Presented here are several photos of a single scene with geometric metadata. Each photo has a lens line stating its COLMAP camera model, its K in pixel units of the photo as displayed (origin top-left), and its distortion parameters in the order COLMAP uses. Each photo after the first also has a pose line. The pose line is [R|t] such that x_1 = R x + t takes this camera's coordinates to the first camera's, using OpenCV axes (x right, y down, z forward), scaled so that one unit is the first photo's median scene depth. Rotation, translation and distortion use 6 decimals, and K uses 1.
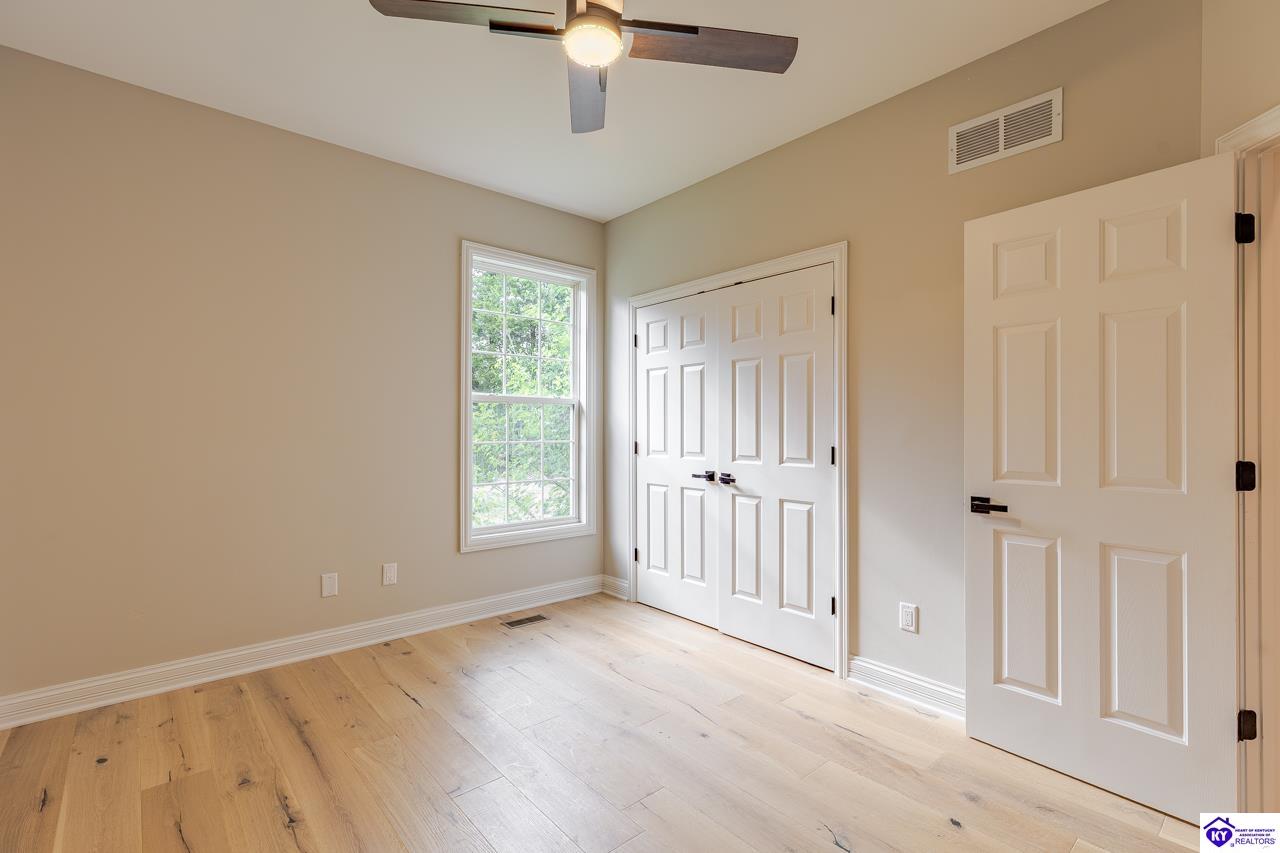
lens RADIAL K [[580.1, 0, 647.2], [0, 580.1, 428.6], [0, 0, 1]] dist [0.008282, -0.000974]
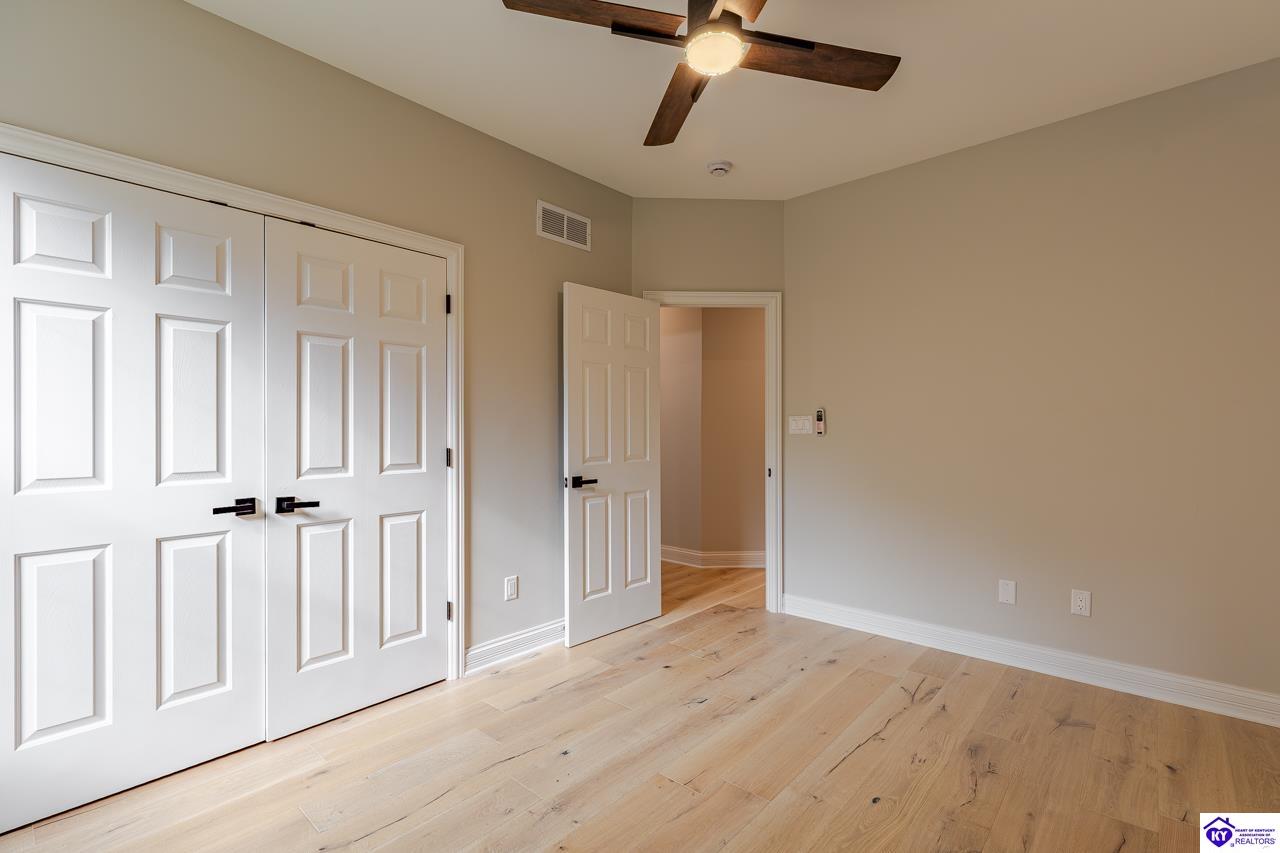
lens RADIAL K [[580.1, 0, 645.9], [0, 580.1, 428.6], [0, 0, 1]] dist [0.008282, -0.000974]
pose [[-0.122151, -0.001378, 0.992511, -0.680393], [0.002728, 0.999995, 0.001724, -0.002785], [-0.992508, 0.002918, -0.122147, 0.776531]]
